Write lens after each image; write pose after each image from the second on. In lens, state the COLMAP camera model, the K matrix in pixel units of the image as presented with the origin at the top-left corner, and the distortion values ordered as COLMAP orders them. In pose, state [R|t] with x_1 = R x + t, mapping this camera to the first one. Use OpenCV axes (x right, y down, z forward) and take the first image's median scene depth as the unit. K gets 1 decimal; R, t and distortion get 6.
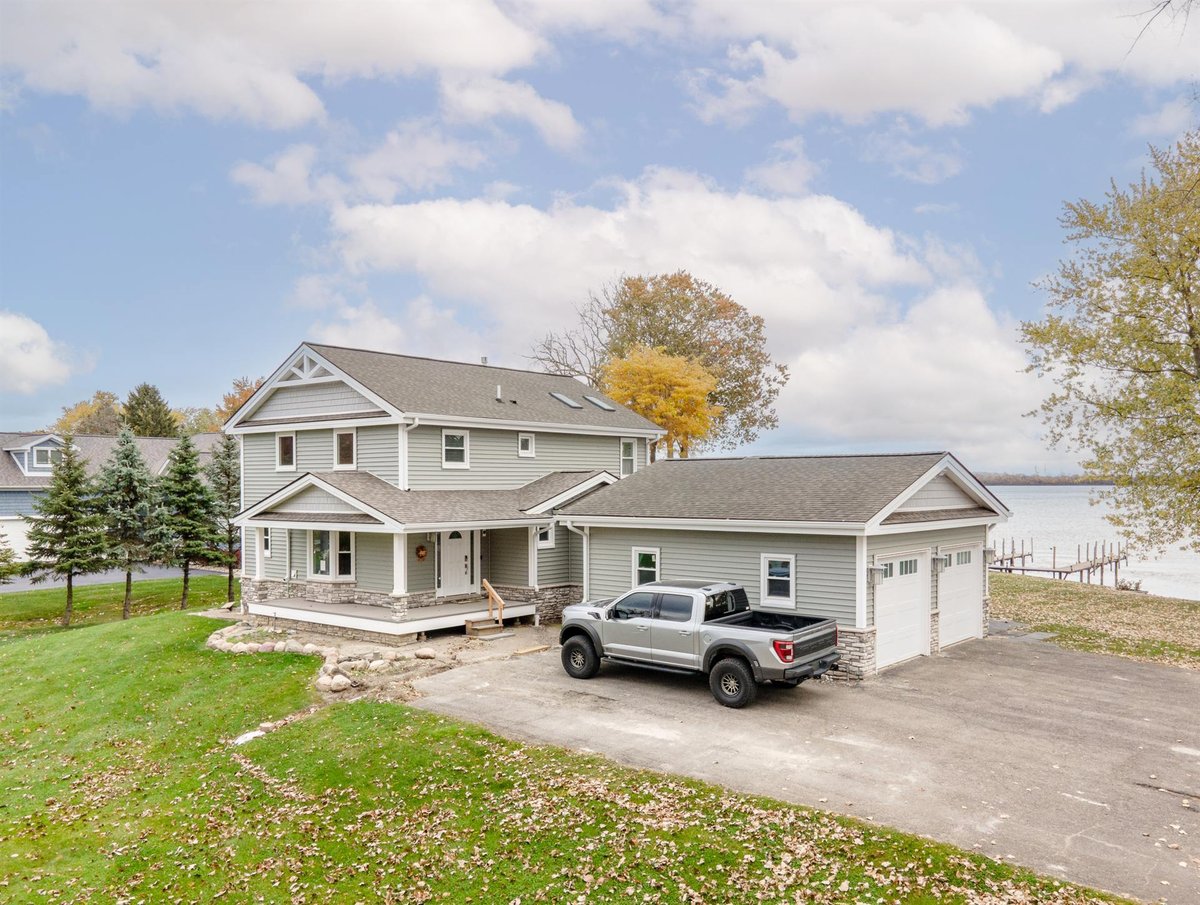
lens RADIAL K [[1002.4, 0, 590.8], [0, 1002.4, 484.9], [0, 0, 1]] dist [0.040054, -0.001985]
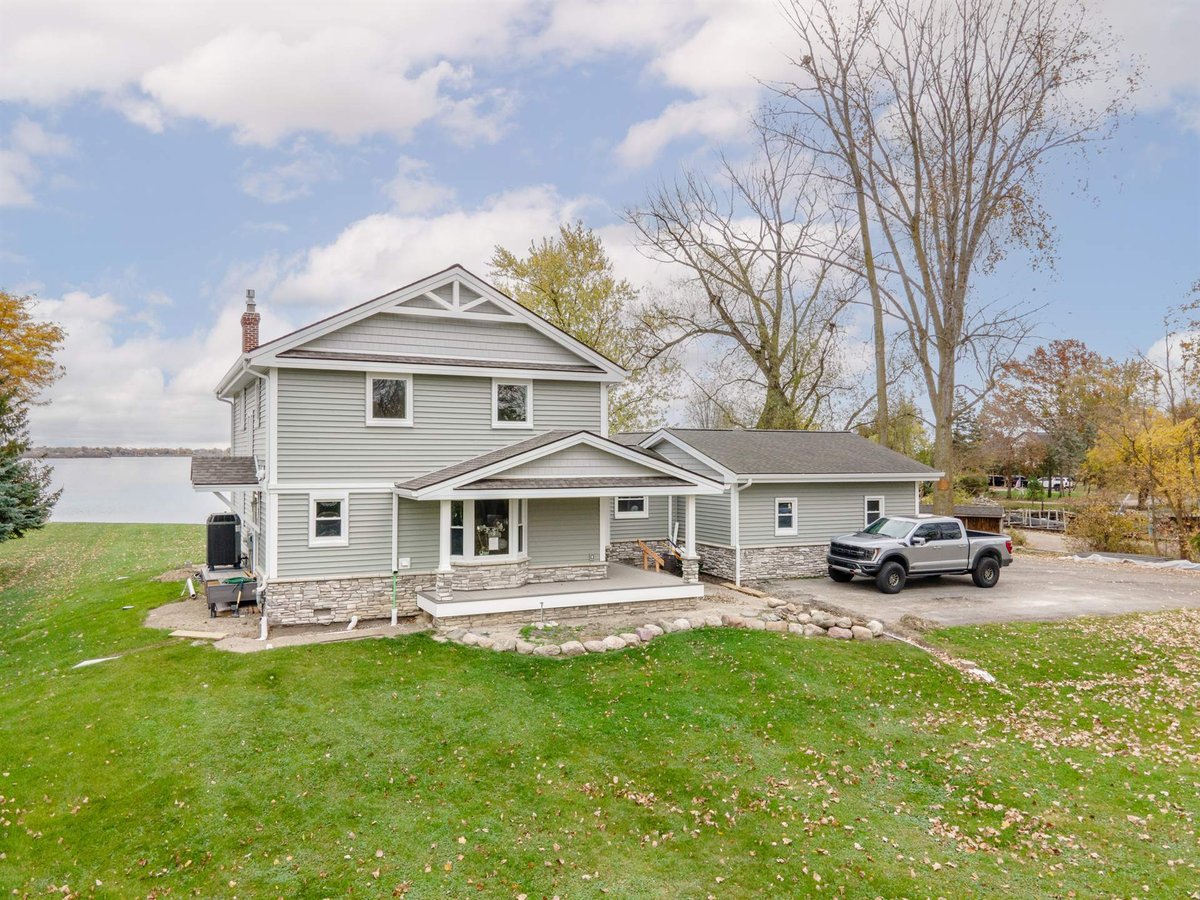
lens RADIAL K [[878.7, 0, 597.6], [0, 878.7, 446.3], [0, 0, 1]] dist [0.014010, 0.032056]
pose [[0.400071, 0.013869, 0.916379, -1.028592], [-0.002760, 0.999899, -0.013928, 0.012337], [-0.916480, 0.003043, 0.400069, 0.738537]]
